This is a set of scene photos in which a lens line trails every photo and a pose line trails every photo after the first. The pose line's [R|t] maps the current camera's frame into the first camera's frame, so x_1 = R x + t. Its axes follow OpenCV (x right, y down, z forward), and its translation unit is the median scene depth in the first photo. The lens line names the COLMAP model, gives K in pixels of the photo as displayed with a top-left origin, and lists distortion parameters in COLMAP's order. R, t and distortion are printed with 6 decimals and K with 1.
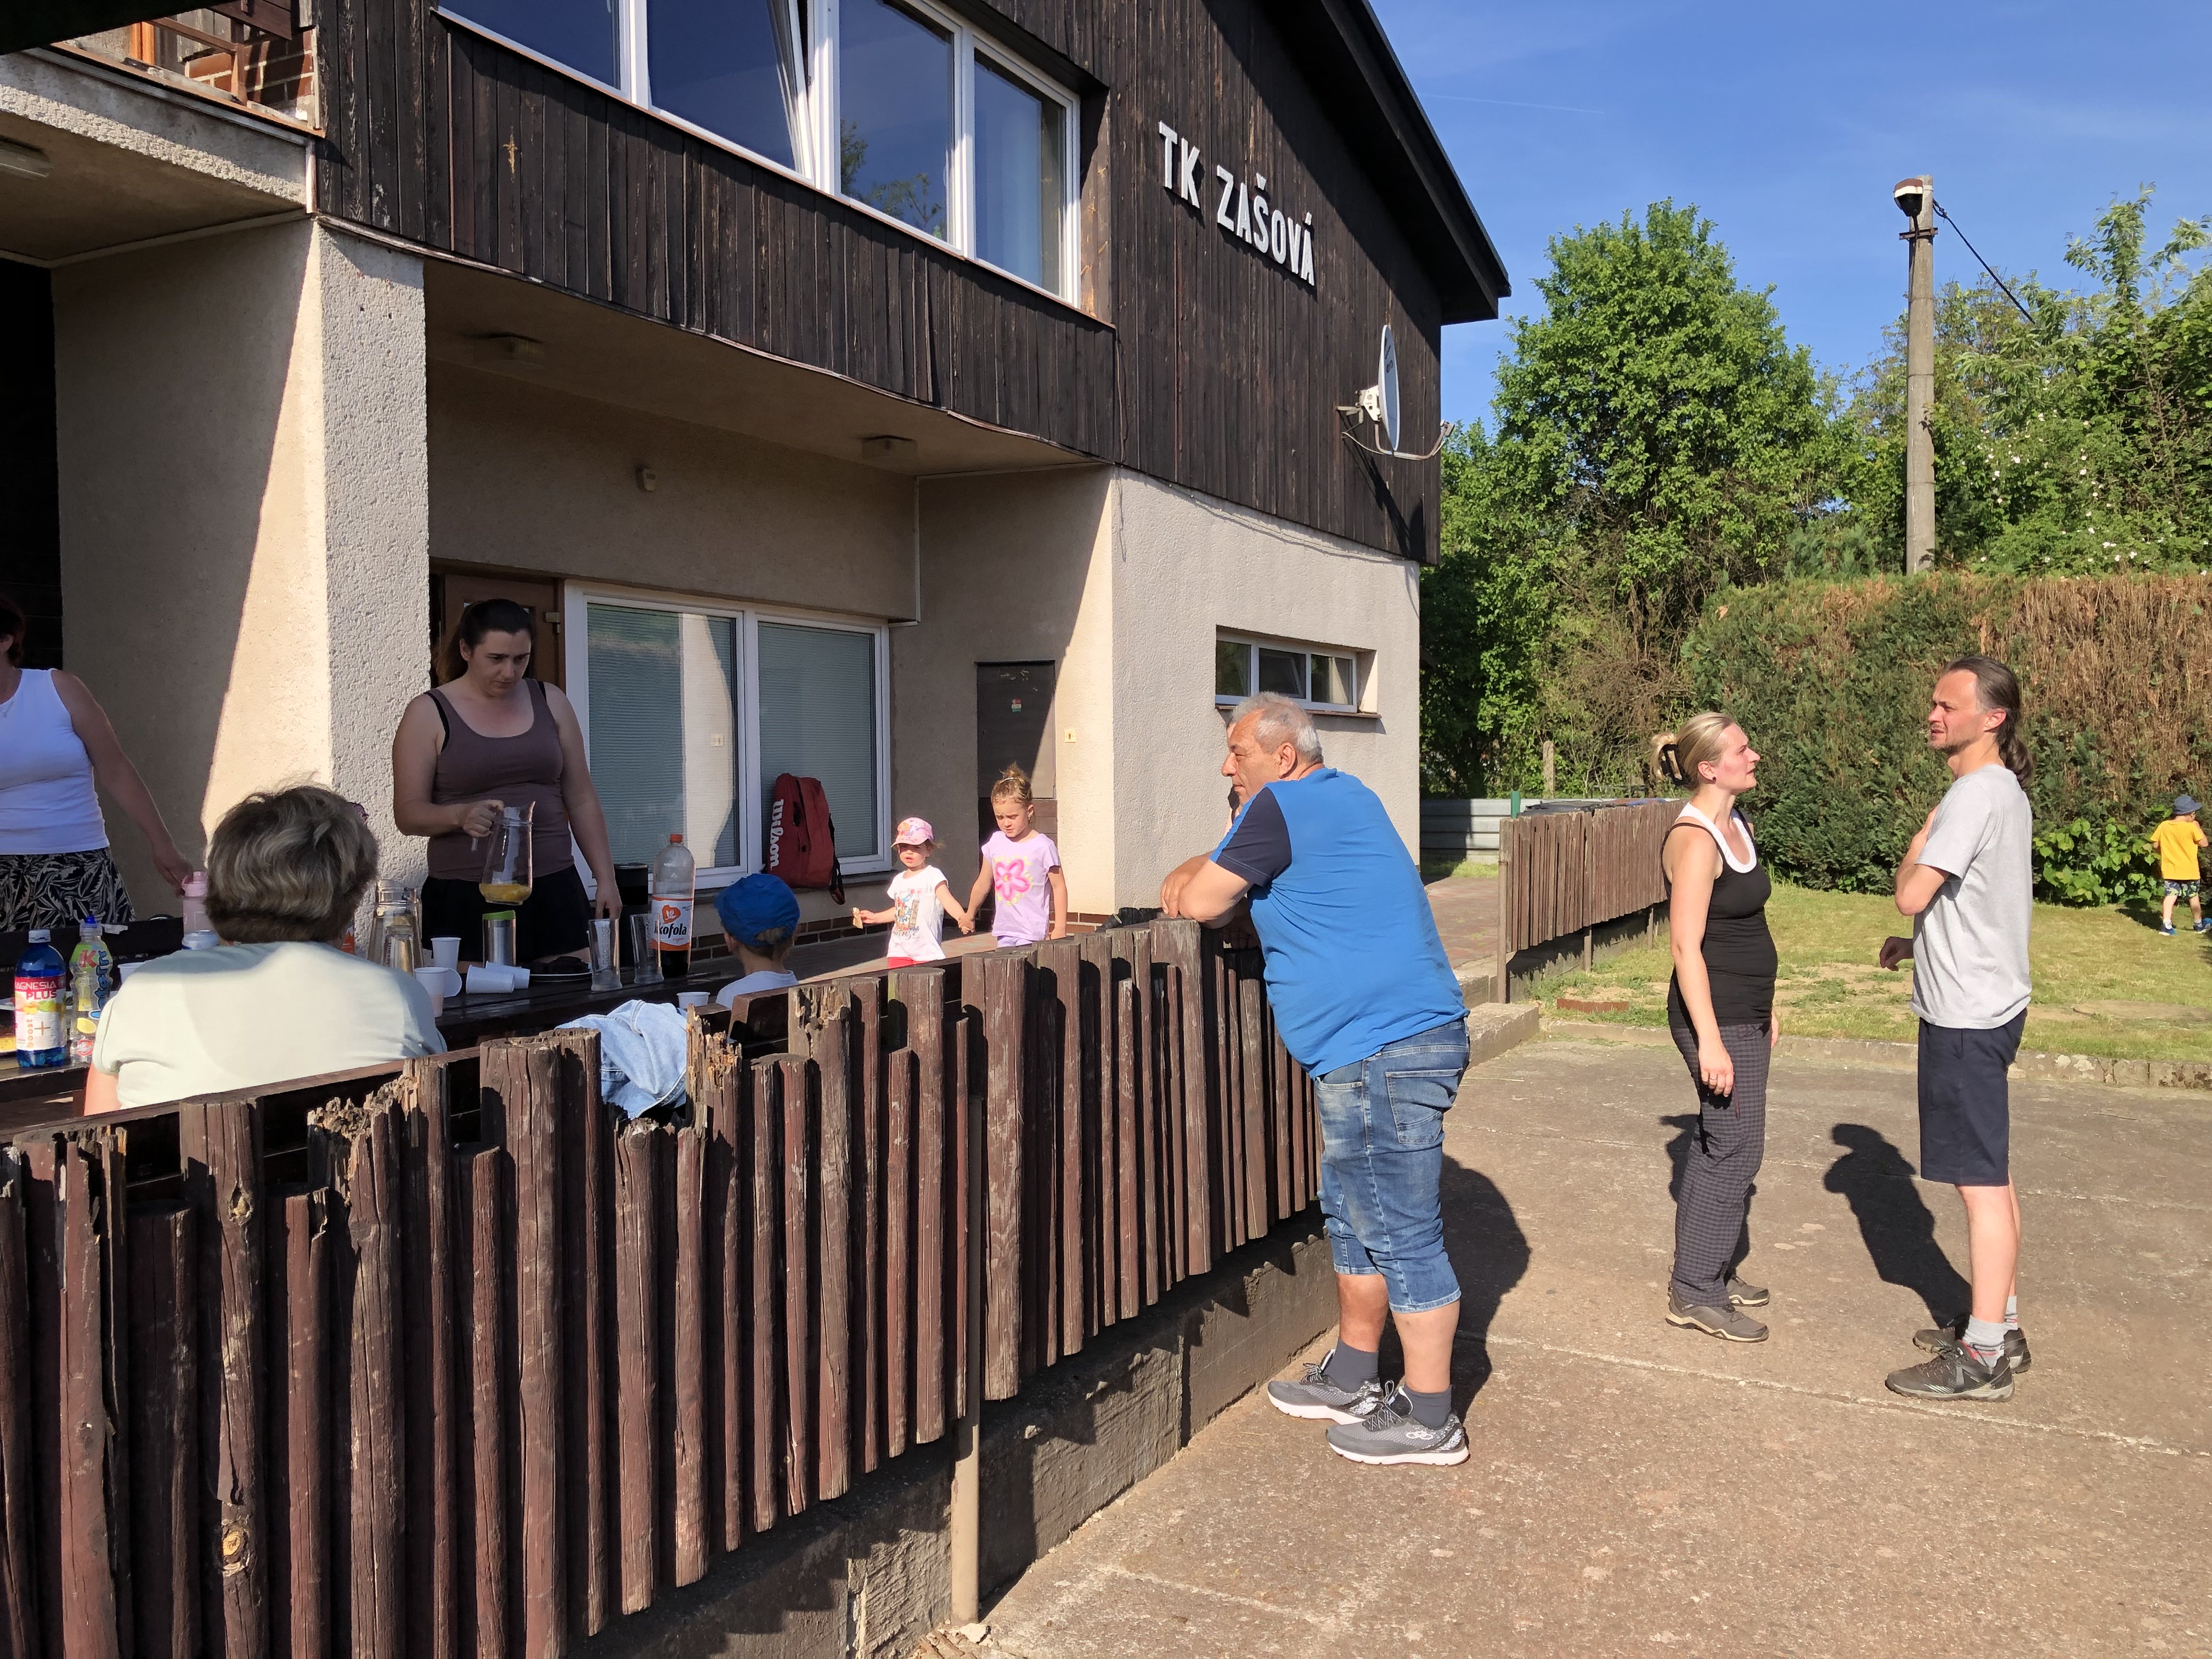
lens RADIAL K [[1847.1, 0, 1105.8], [0, 1847.1, 832.7], [0, 0, 1]] dist [0.054489, -0.003334]
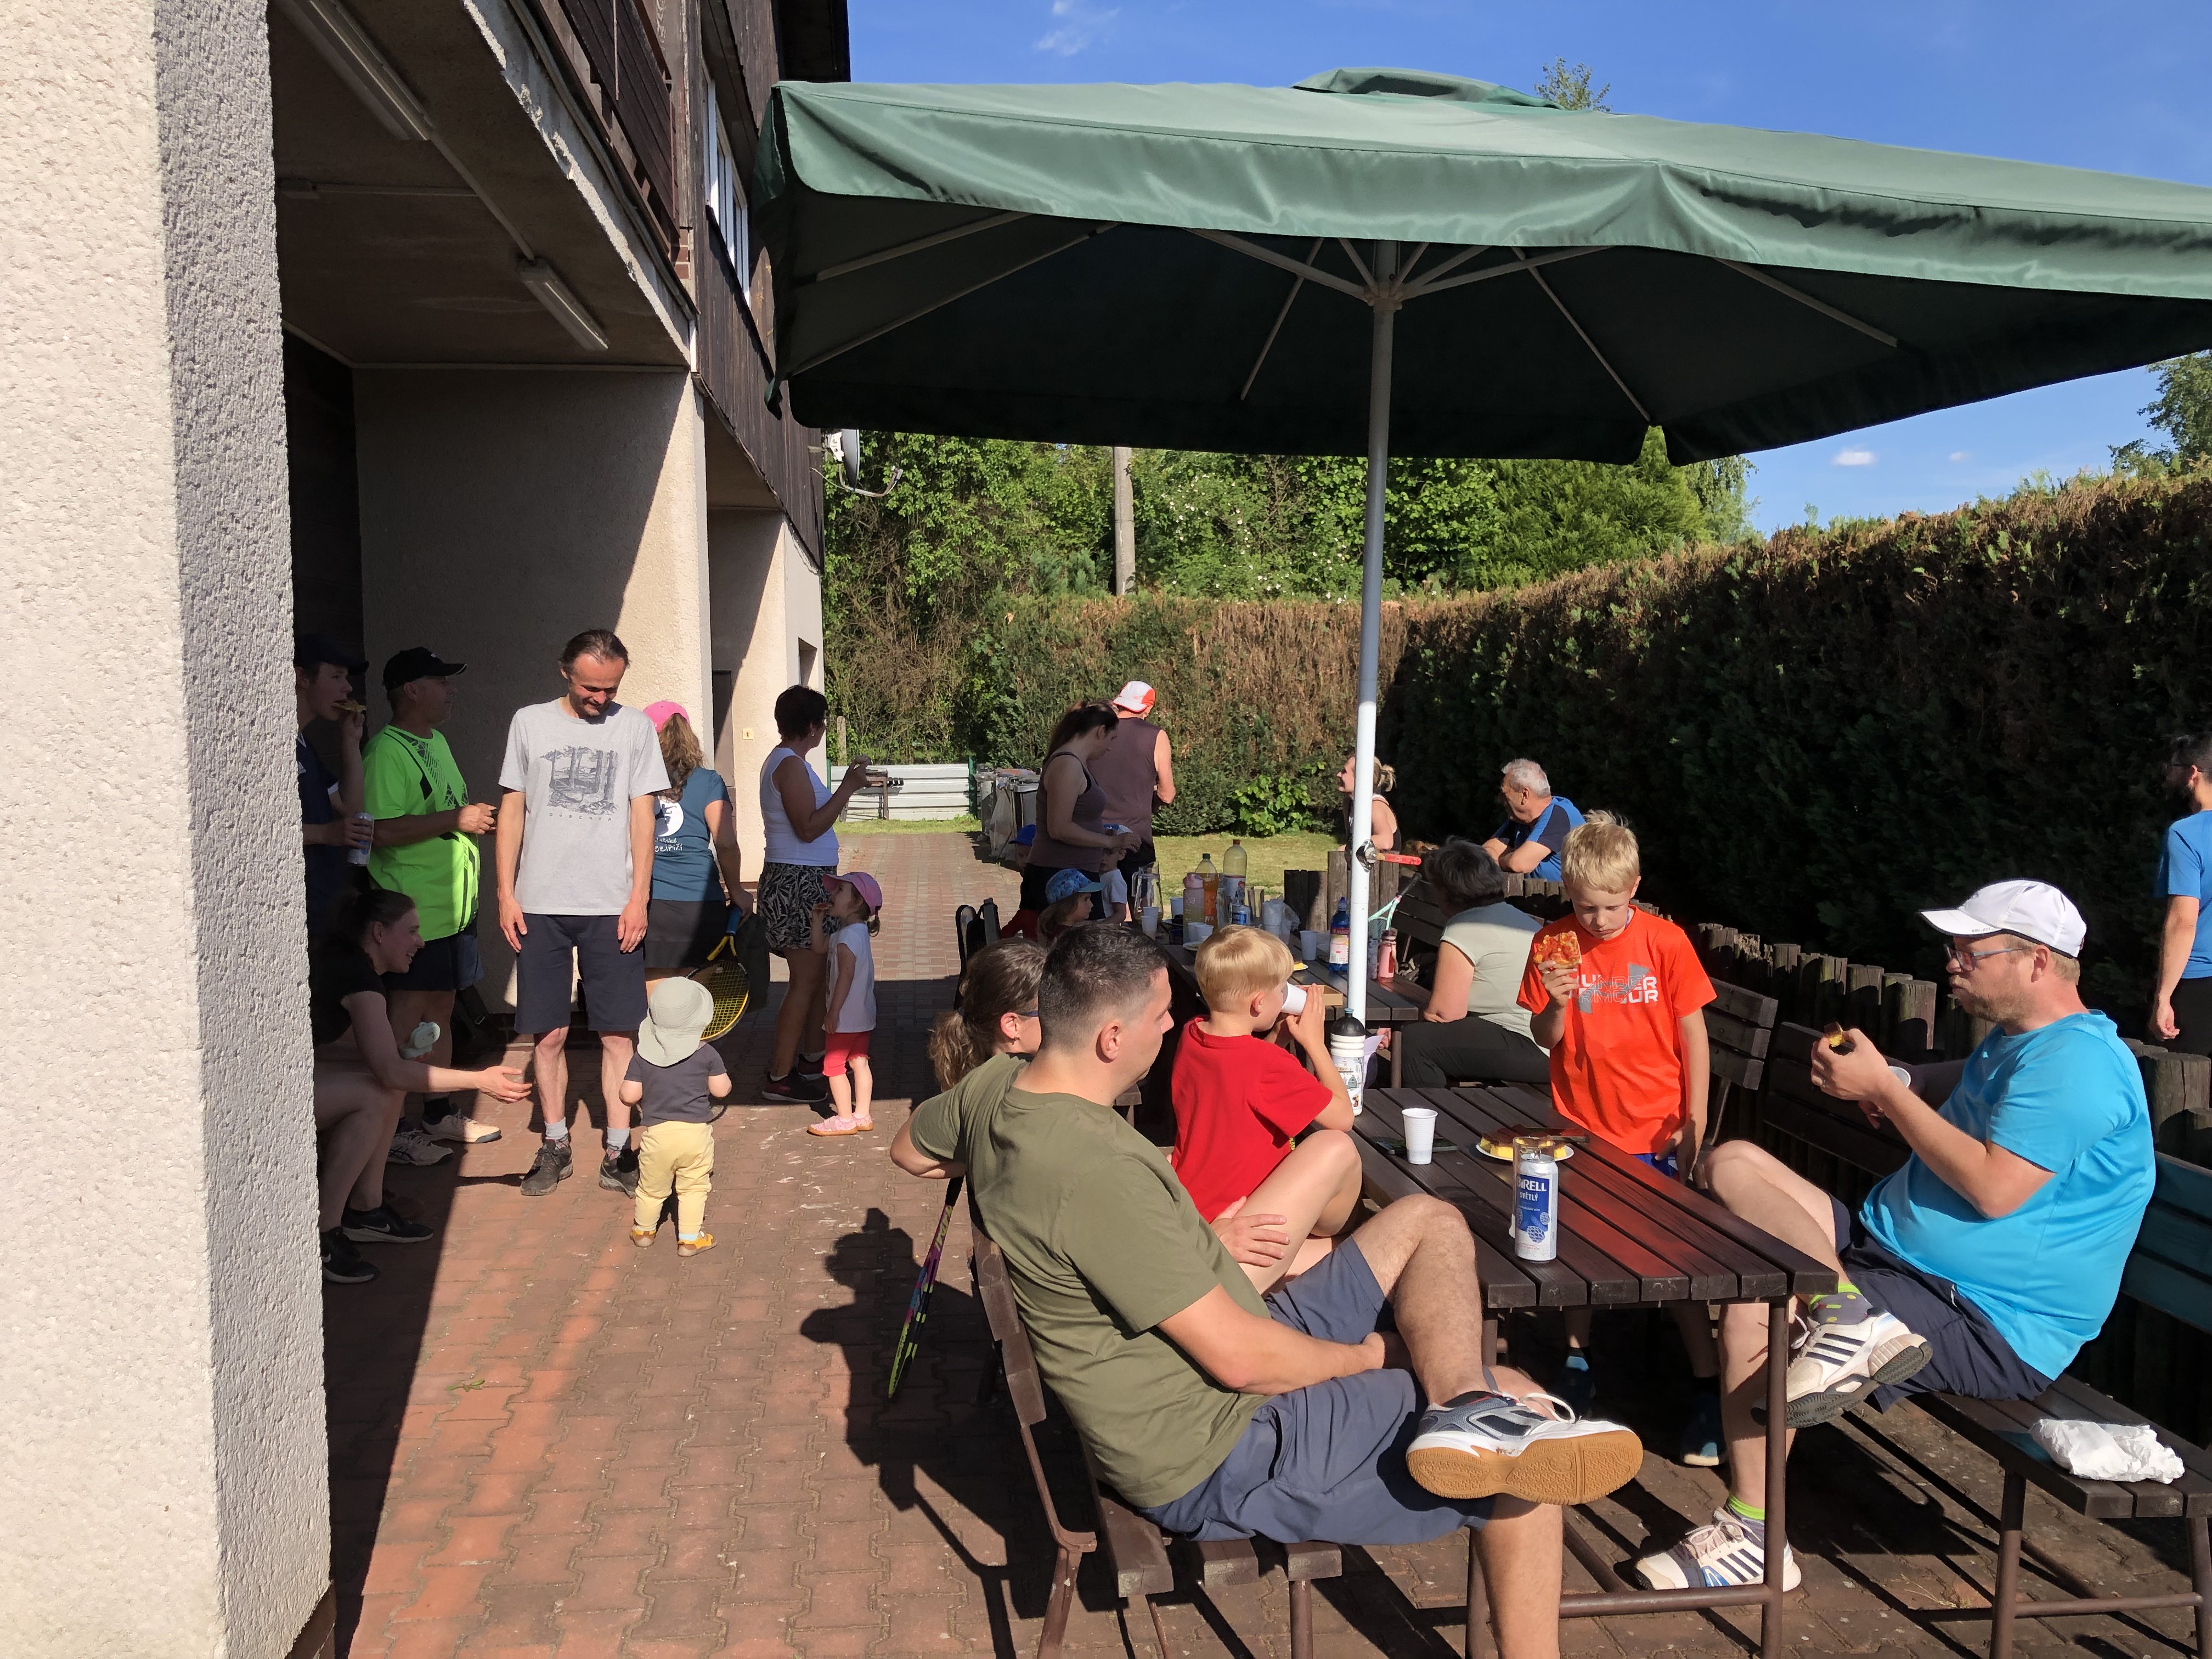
lens RADIAL K [[1847.1, 0, 1105.8], [0, 1847.1, 832.7], [0, 0, 1]] dist [0.054489, -0.003334]
pose [[0.832764, -0.045111, 0.551787, -0.322446], [0.029859, 0.998884, 0.036598, -0.017700], [-0.552822, -0.014002, 0.833182, -0.083037]]
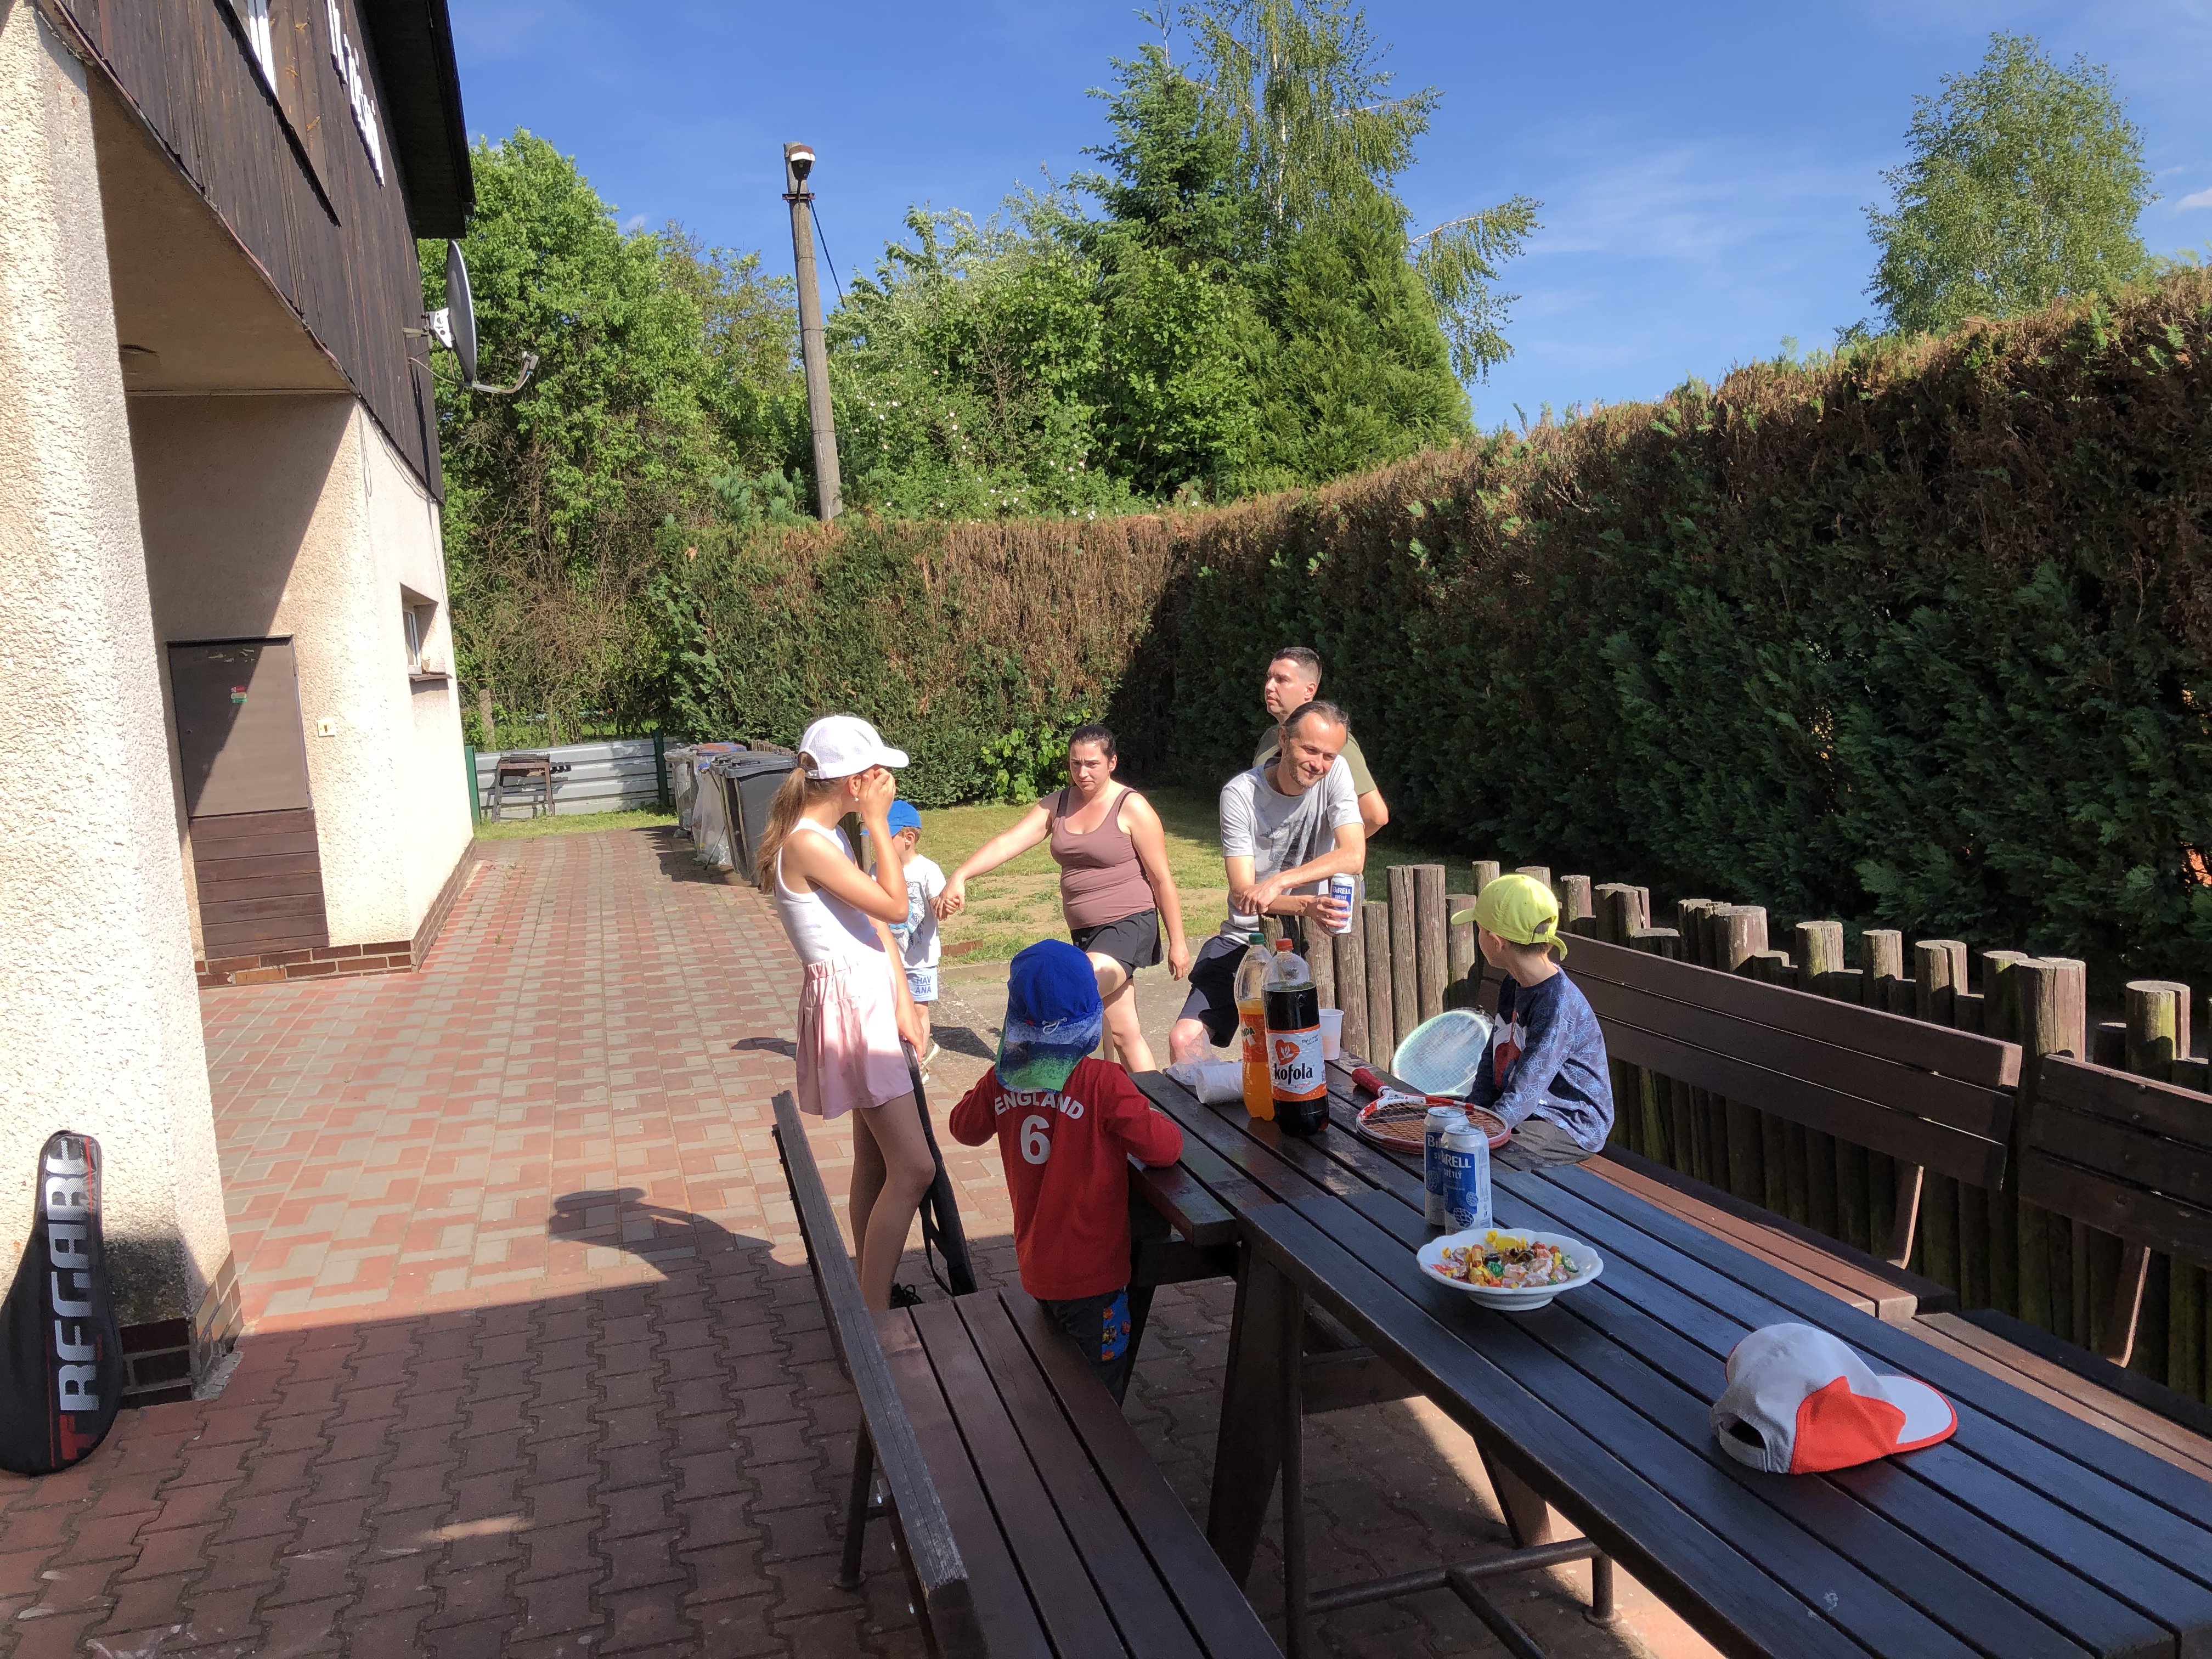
lens RADIAL K [[1866.8, 0, 1073.0], [0, 1866.8, 833.8], [0, 0, 1]] dist [0.141099, -0.132141]
pose [[0.735309, -0.117705, 0.667433, -0.223444], [0.091873, 0.993024, 0.073909, -0.025039], [-0.671476, 0.006973, 0.740993, 0.109979]]
